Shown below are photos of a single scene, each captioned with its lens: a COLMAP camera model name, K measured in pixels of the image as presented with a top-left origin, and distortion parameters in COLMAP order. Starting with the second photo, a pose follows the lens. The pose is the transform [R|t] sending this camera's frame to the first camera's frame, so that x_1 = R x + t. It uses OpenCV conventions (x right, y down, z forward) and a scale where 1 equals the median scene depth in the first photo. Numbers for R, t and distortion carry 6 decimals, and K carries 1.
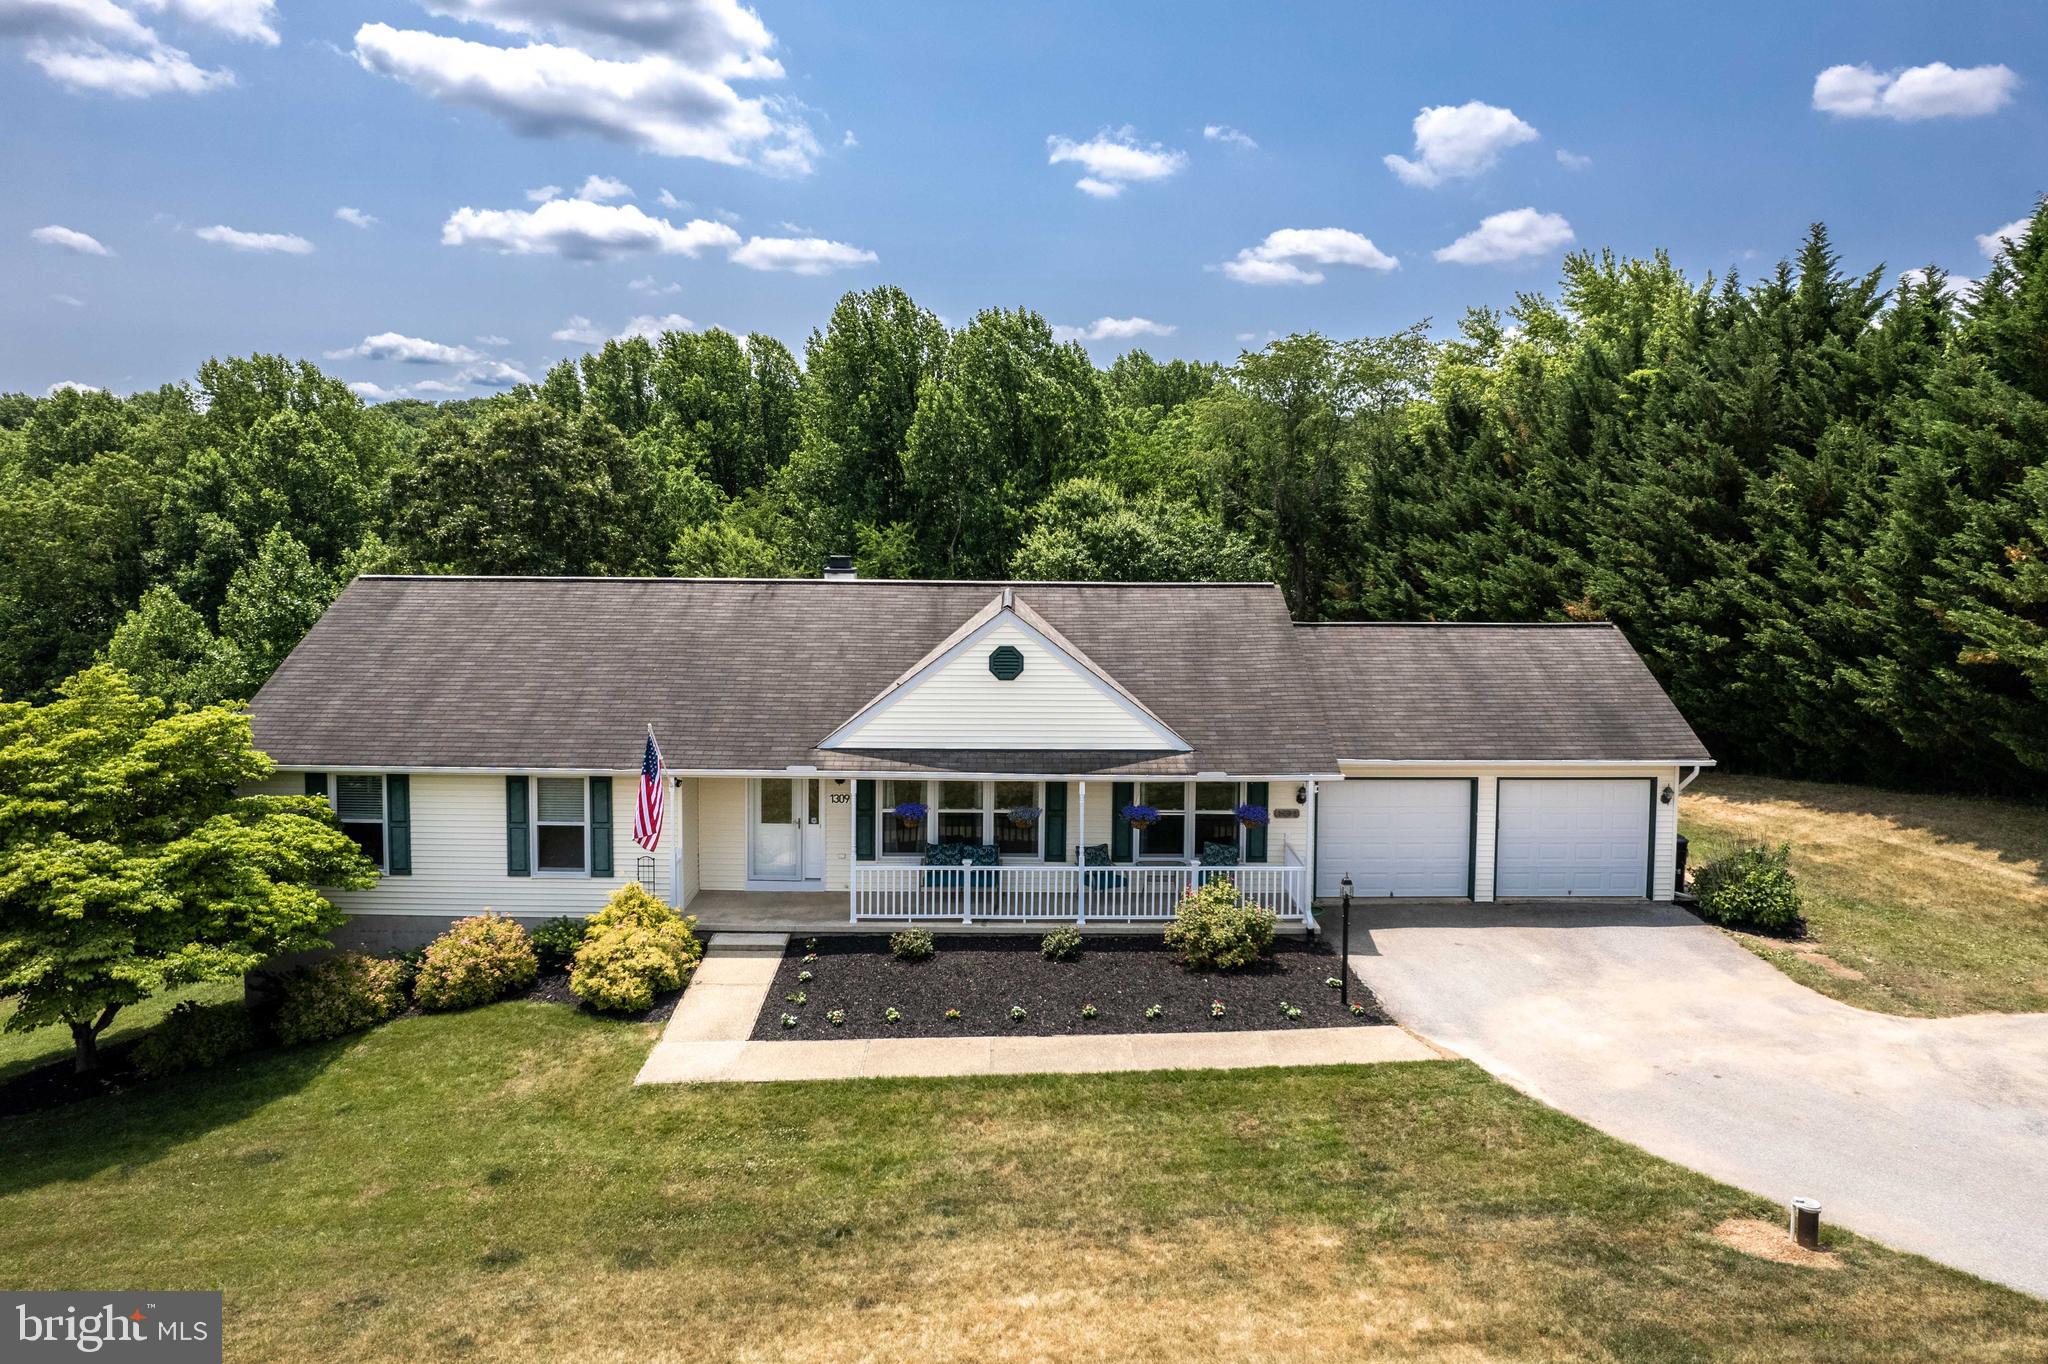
lens RADIAL K [[1250.9, 0, 1025.5], [0, 1250.9, 605.2], [0, 0, 1]] dist [-0.051964, 0.029230]
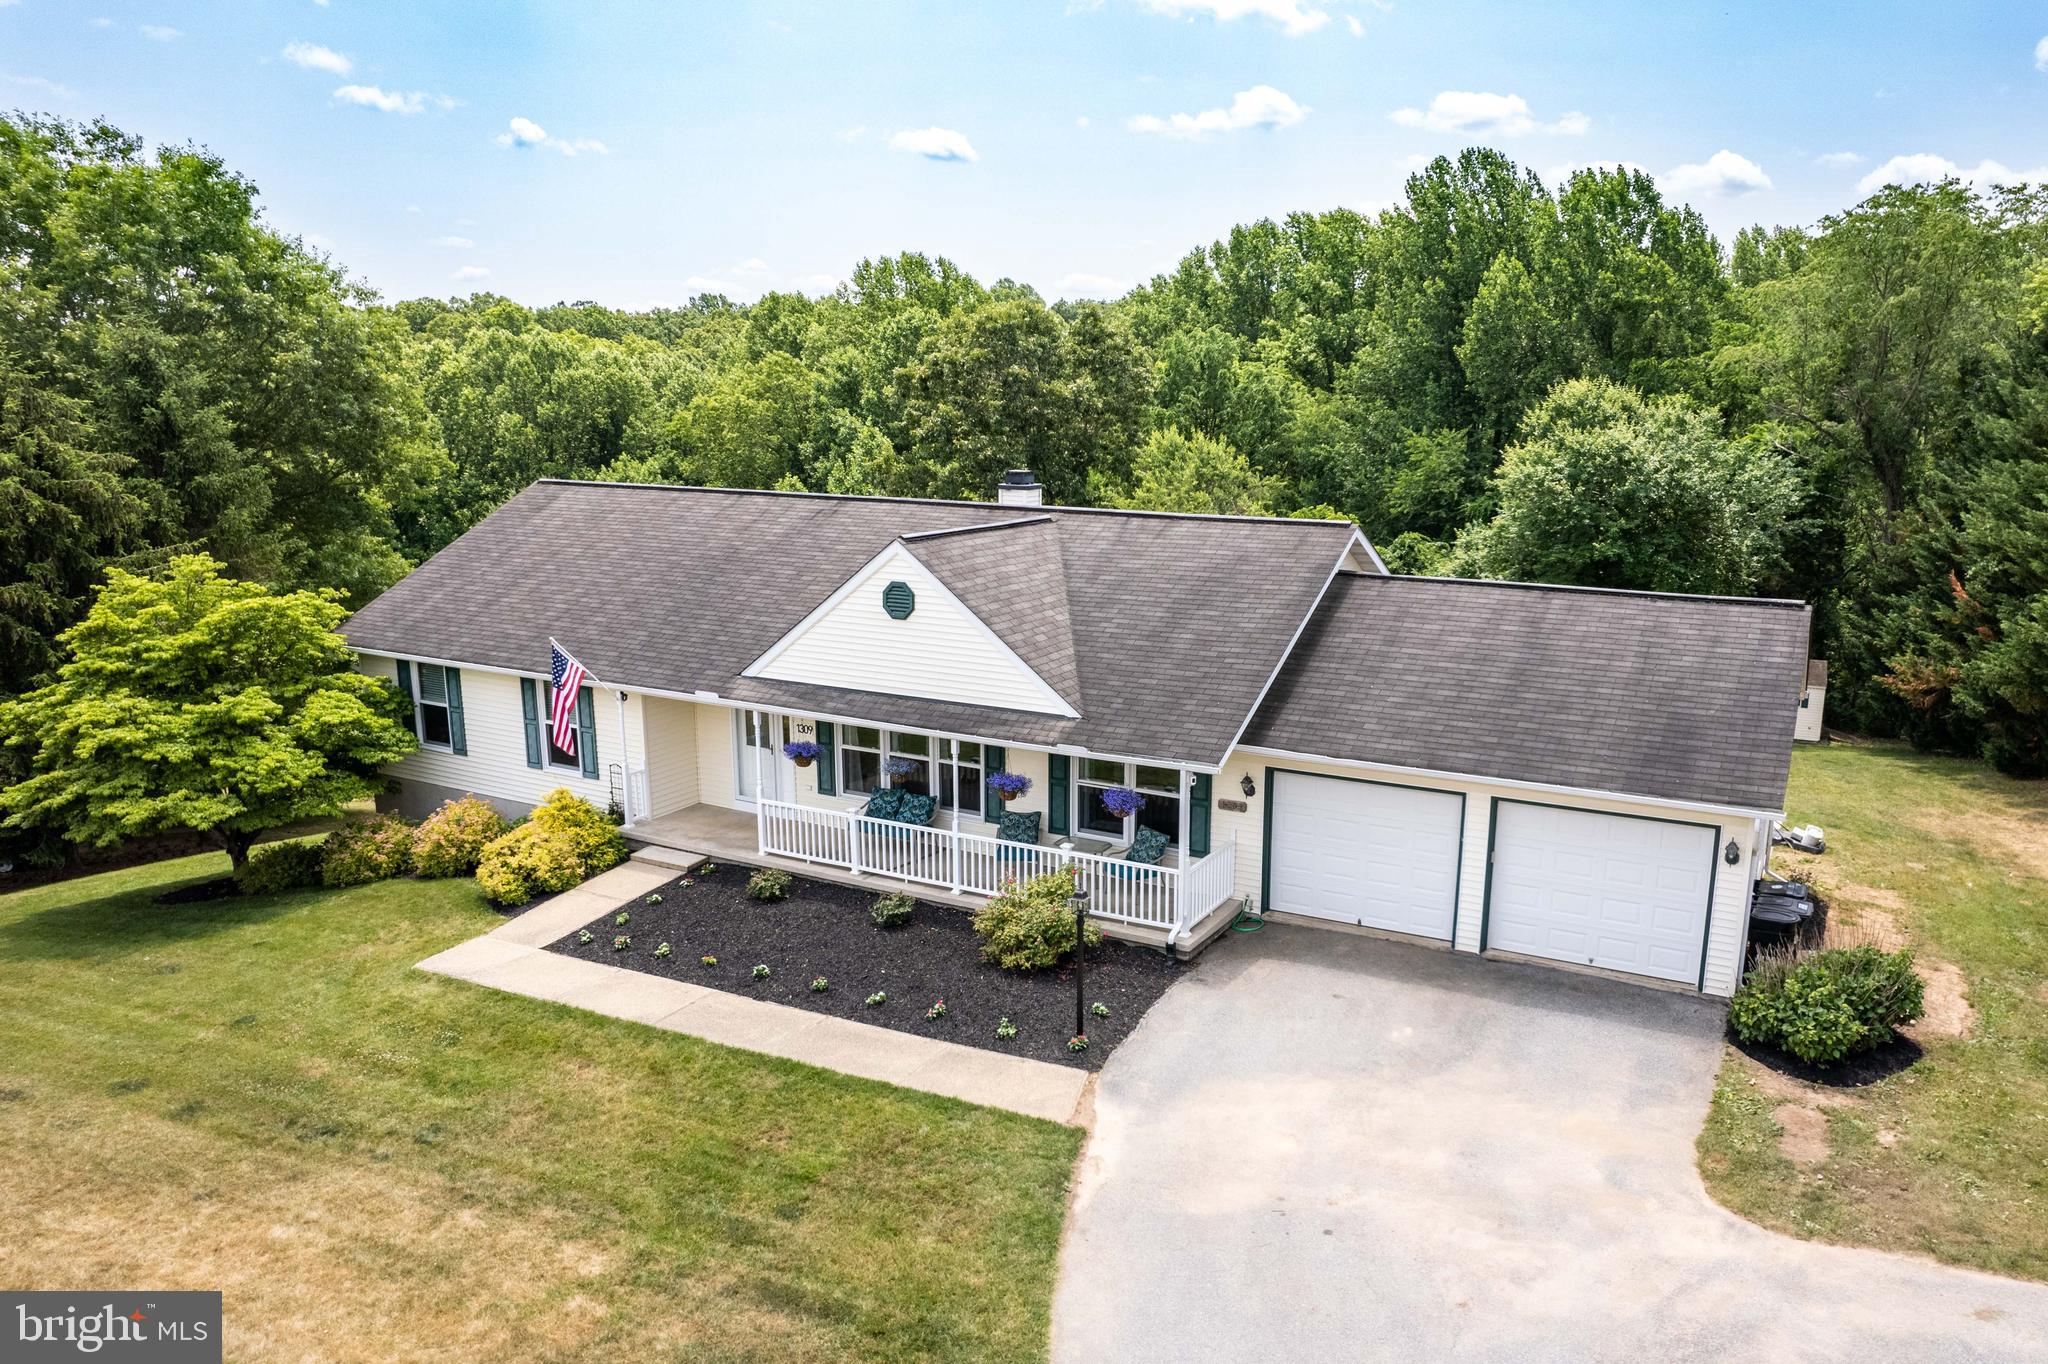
lens RADIAL K [[1359.4, 0, 1240.2], [0, 1359.4, 689.1], [0, 0, 1]] dist [-0.065044, 0.042783]
pose [[0.905480, 0.095891, -0.413414, 0.655596], [-0.041634, 0.989511, 0.138327, -0.038297], [0.422342, -0.108040, 0.899975, 0.228608]]
